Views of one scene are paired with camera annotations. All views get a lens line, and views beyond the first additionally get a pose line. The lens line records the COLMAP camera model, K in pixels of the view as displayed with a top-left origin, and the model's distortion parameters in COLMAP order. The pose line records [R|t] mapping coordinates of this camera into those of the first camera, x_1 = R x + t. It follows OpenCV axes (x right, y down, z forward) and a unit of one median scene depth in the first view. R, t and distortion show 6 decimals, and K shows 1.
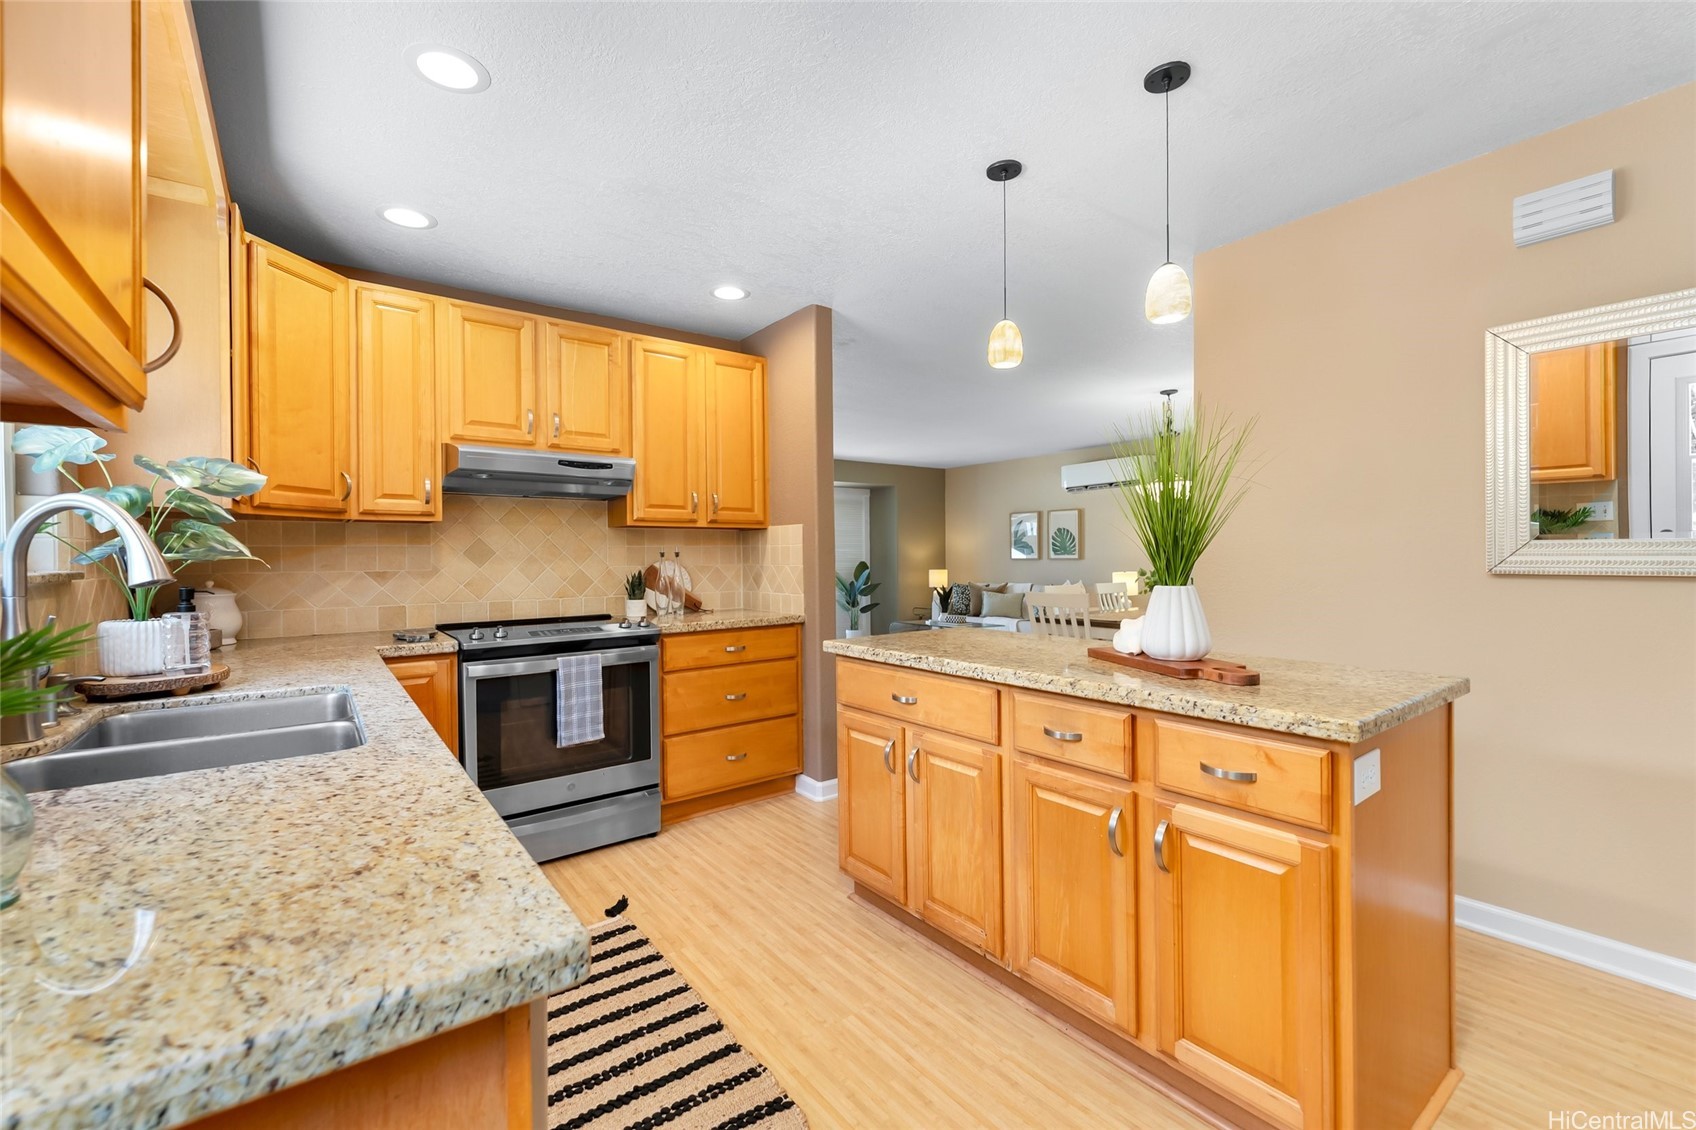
lens RADIAL K [[703.0, 0, 846.1], [0, 703.0, 560.8], [0, 0, 1]] dist [0.002069, -0.000123]
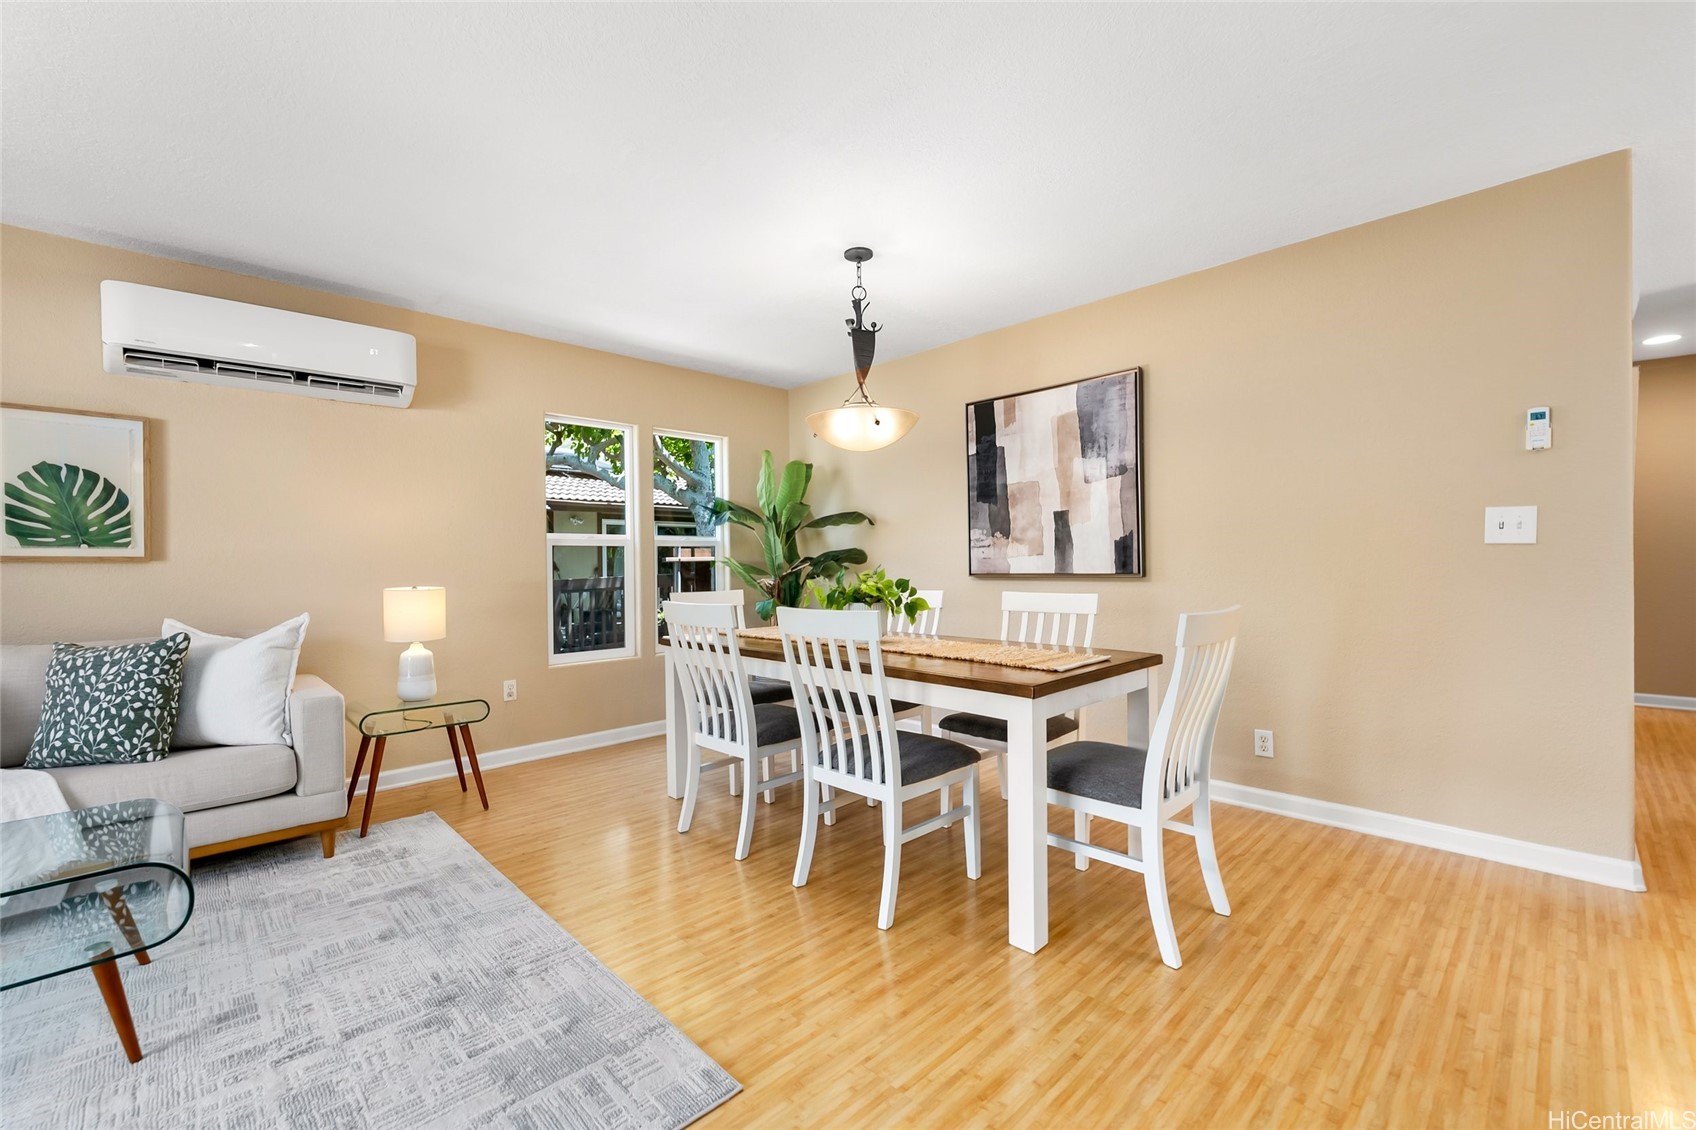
lens RADIAL K [[703.0, 0, 849.0], [0, 703.0, 567.8], [0, 0, 1]] dist [0.002069, -0.000123]
pose [[-0.119944, -0.003144, 0.992776, -0.061999], [0.010165, 0.999939, 0.004395, 0.003782], [-0.992729, 0.010619, -0.119905, 0.691217]]
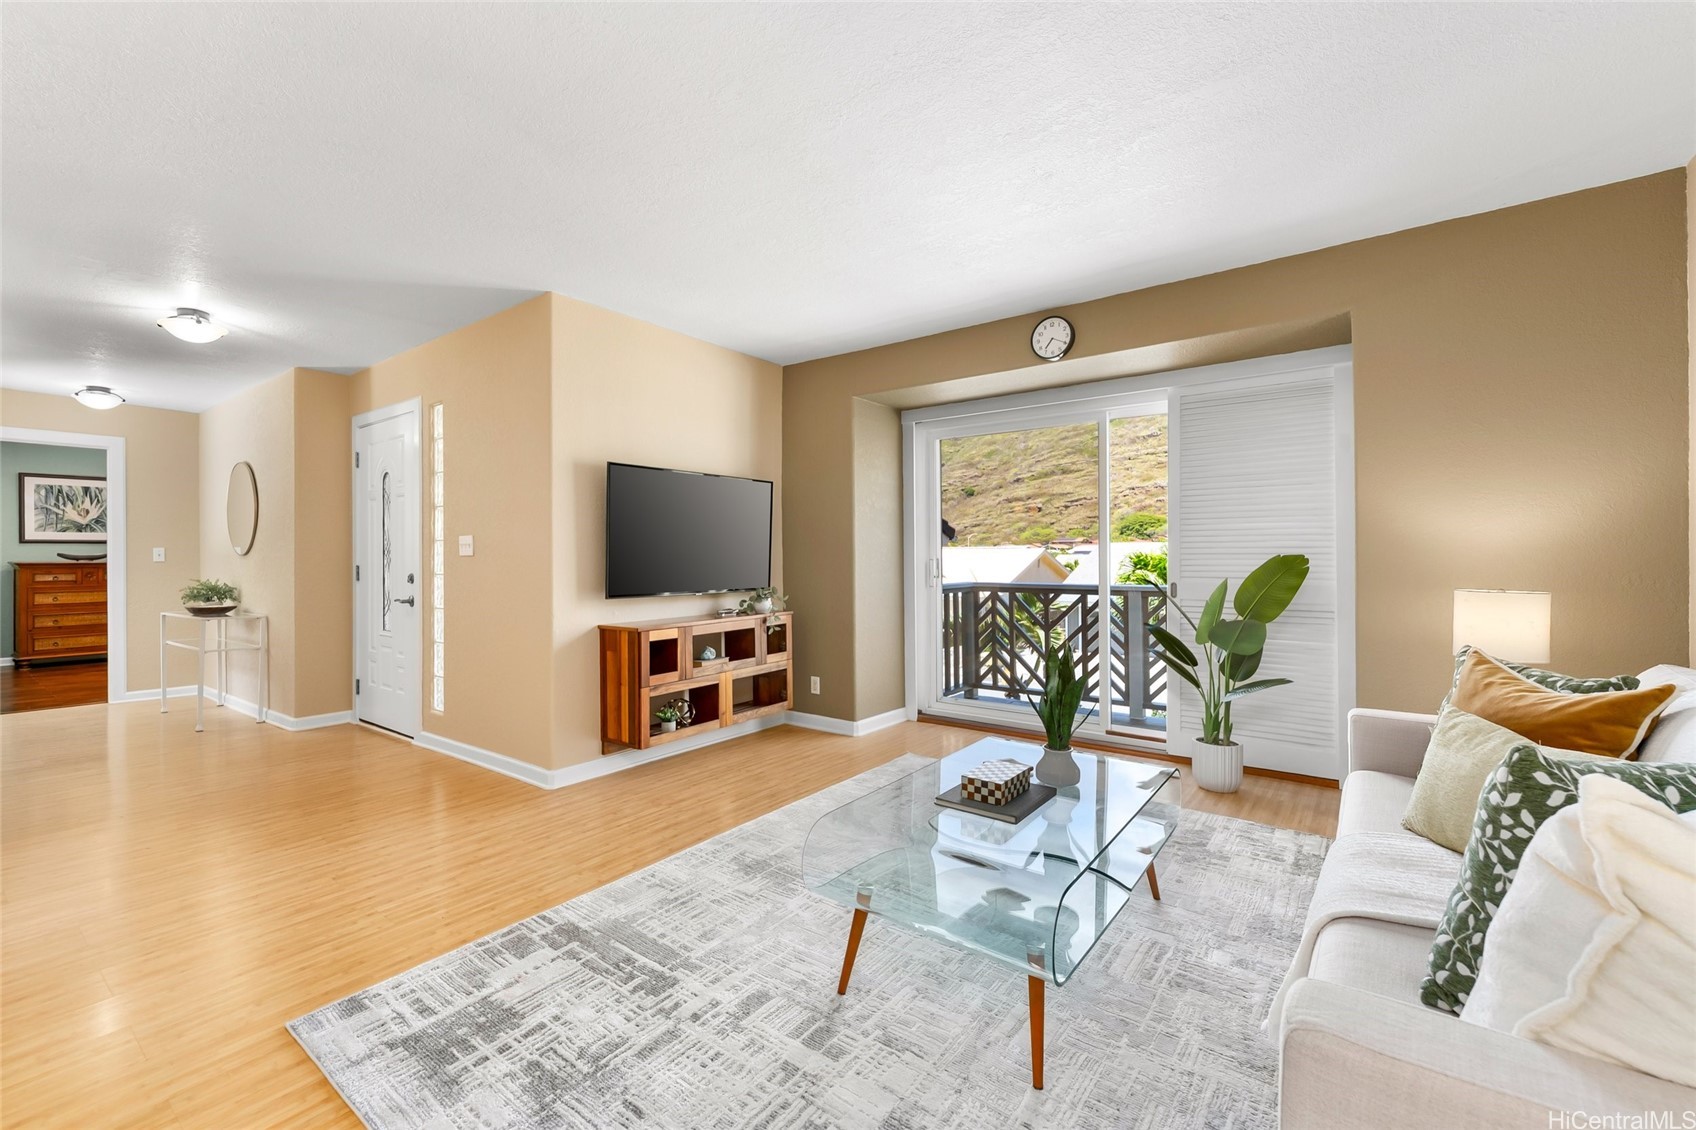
lens RADIAL K [[703.0, 0, 842.6], [0, 703.0, 559.4], [0, 0, 1]] dist [0.002069, -0.000123]
pose [[0.272212, 0.009037, -0.962195, 0.360536], [0.001425, 0.999951, 0.009795, -0.003565], [0.962236, -0.004038, 0.272186, 0.800158]]
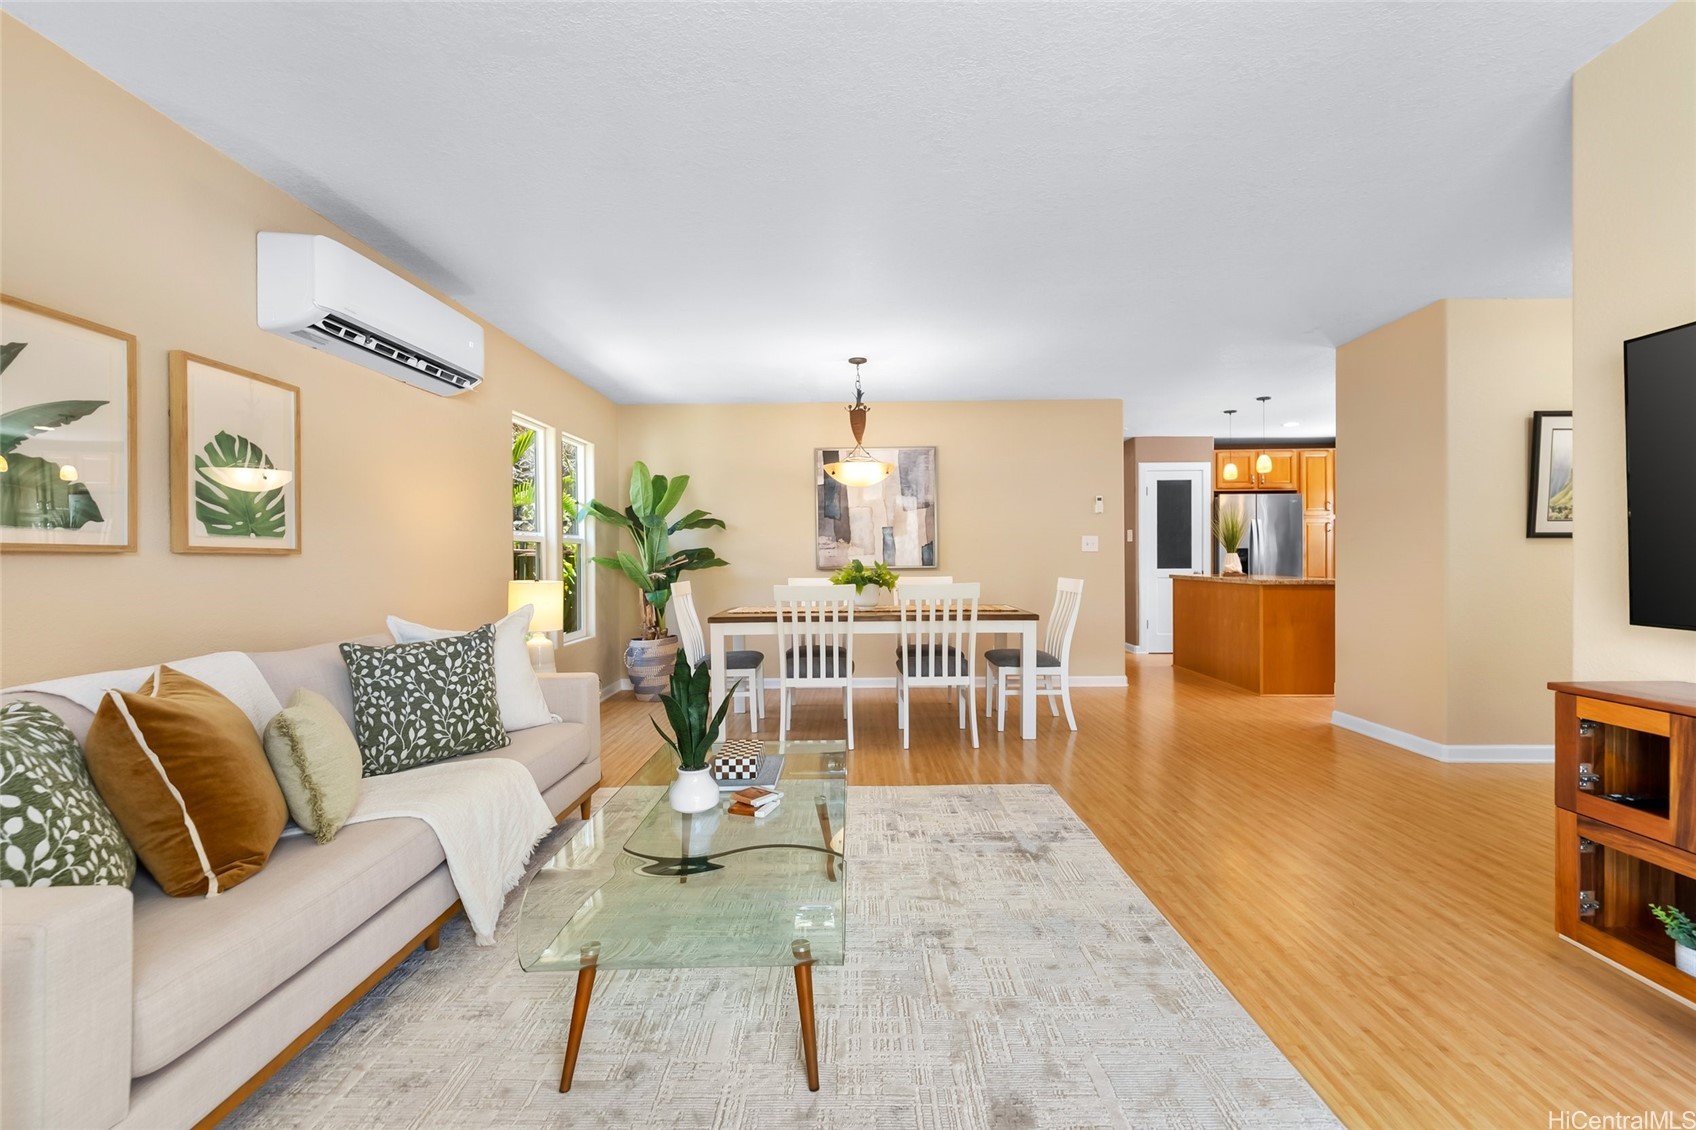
lens RADIAL K [[703.0, 0, 854.4], [0, 703.0, 559.3], [0, 0, 1]] dist [0.002069, -0.000123]
pose [[-0.791646, 0.008604, 0.610919, -0.043535], [0.010771, 0.999942, -0.000124, 0.003350], [-0.610885, 0.006482, -0.791693, 1.089763]]
